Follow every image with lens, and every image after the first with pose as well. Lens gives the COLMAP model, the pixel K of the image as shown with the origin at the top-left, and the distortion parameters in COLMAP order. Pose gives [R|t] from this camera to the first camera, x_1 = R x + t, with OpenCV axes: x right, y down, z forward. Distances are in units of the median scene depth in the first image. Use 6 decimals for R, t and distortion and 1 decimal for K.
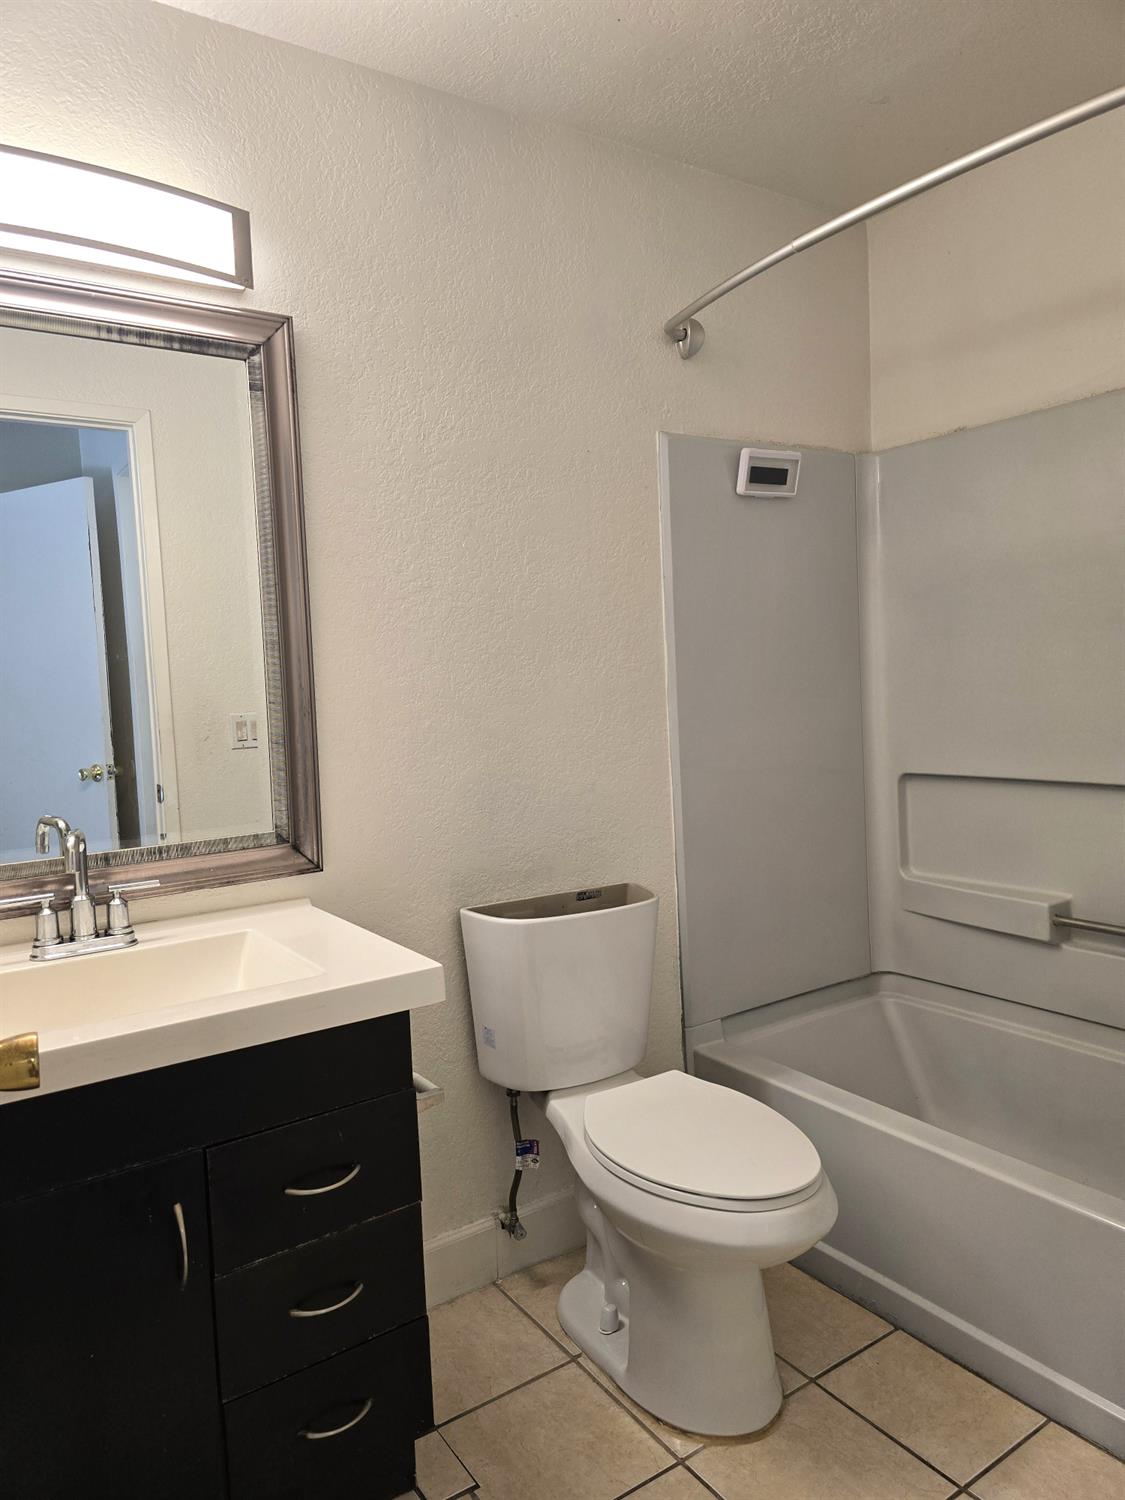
lens RADIAL K [[1018.9, 0, 556.0], [0, 1018.9, 738.3], [0, 0, 1]] dist [0.060612, -0.057312]
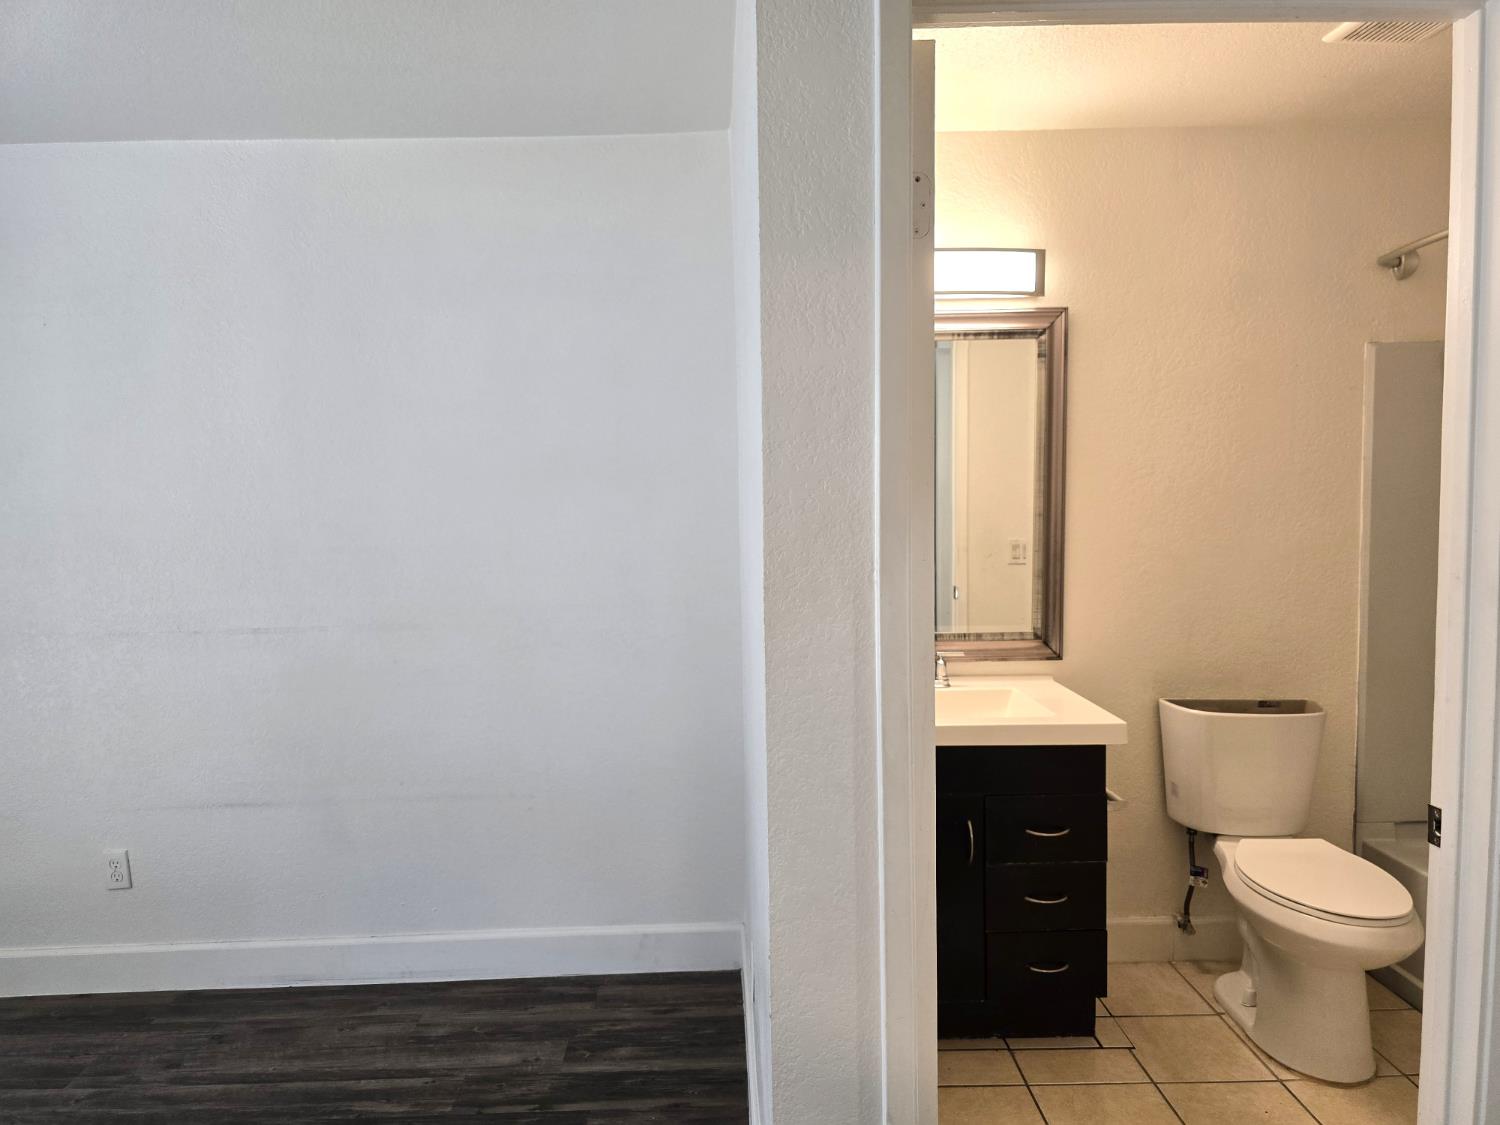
lens RADIAL K [[1018.9, 0, 743.2], [0, 1018.9, 564.5], [0, 0, 1]] dist [0.060612, -0.057312]
pose [[0.848078, 0.072649, -0.524867, 0.159408], [-0.053455, 0.997233, 0.051659, -0.065778], [0.527168, -0.015754, 0.849615, -0.547983]]
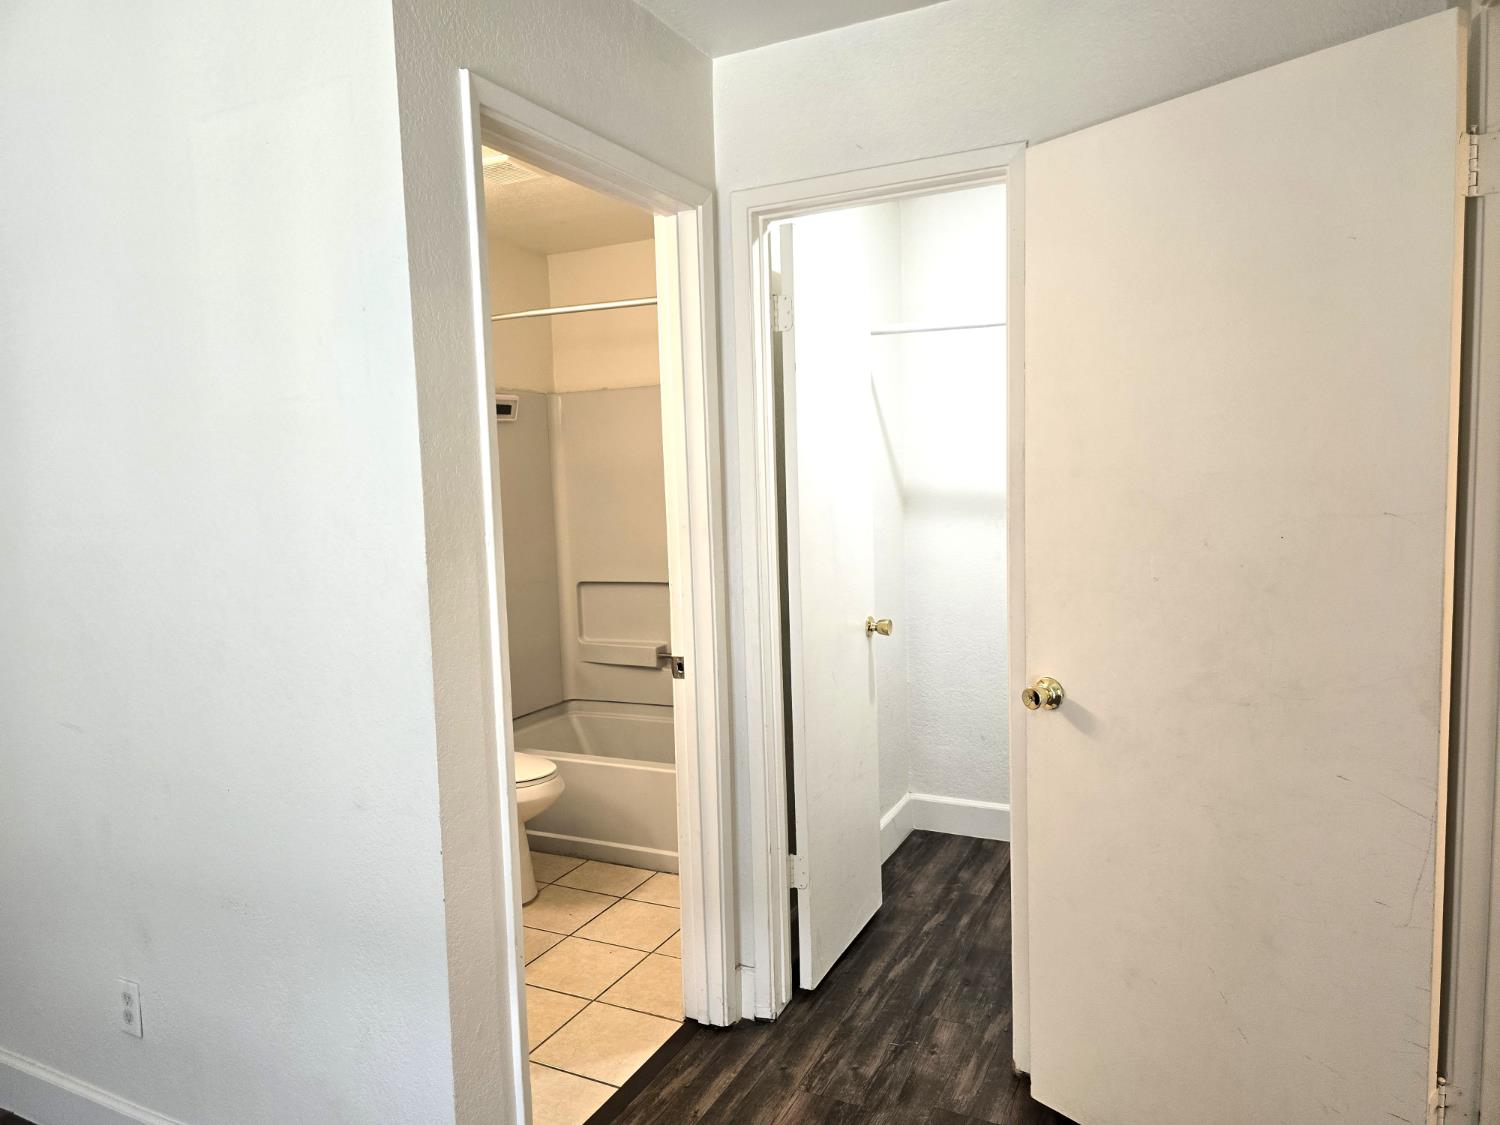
lens RADIAL K [[1018.9, 0, 743.2], [0, 1018.9, 564.5], [0, 0, 1]] dist [0.060612, -0.057312]
pose [[0.867425, -0.028707, 0.496740, -0.364444], [0.024679, 0.999588, 0.014671, -0.016850], [-0.496956, -0.000466, 0.867775, -0.832932]]
